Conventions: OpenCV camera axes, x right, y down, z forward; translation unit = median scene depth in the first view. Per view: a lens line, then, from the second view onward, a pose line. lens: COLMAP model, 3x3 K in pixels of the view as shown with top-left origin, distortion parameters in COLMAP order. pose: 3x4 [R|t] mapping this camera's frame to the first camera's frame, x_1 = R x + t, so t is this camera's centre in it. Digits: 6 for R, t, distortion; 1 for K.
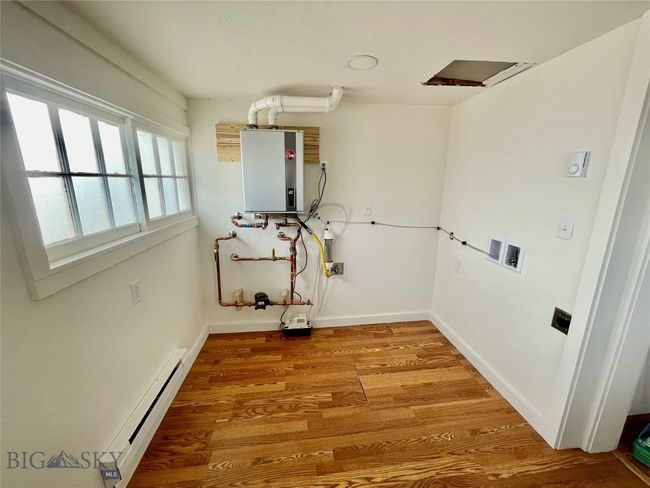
lens RADIAL K [[261.5, 0, 325.8], [0, 261.5, 244.8], [0, 0, 1]] dist [0.000175, -0.001161]
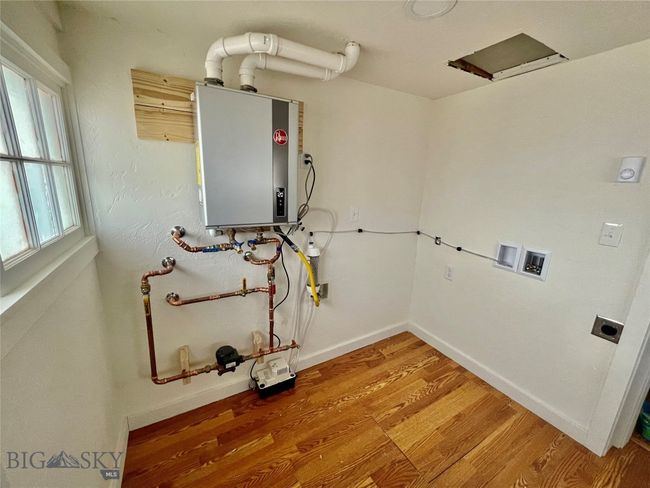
lens RADIAL K [[261.5, 0, 324.9], [0, 261.5, 244.9], [0, 0, 1]] dist [0.000175, -0.001161]
pose [[0.918691, -0.072214, 0.388320, -0.282844], [0.067285, 0.997387, 0.026297, -0.080054], [-0.389204, 0.001969, 0.921149, 0.334963]]
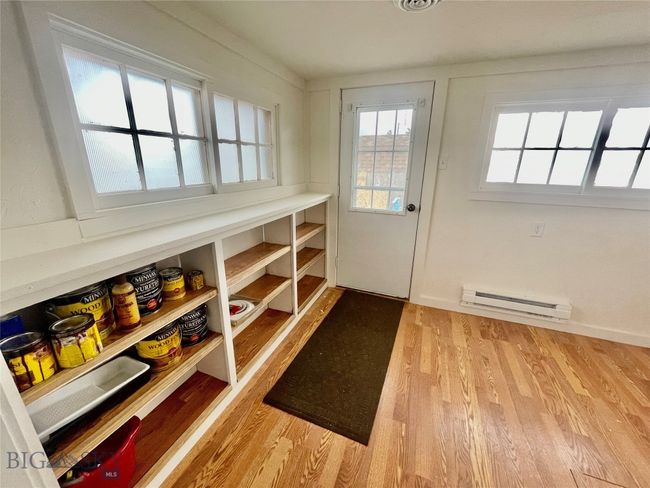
lens RADIAL K [[261.5, 0, 324.2], [0, 261.5, 242.1], [0, 0, 1]] dist [0.000175, -0.001161]
pose [[-0.479419, 0.246339, -0.842303, 0.752598], [-0.229747, 0.891090, 0.391375, -0.039426], [0.846979, 0.381149, -0.370610, 0.364879]]
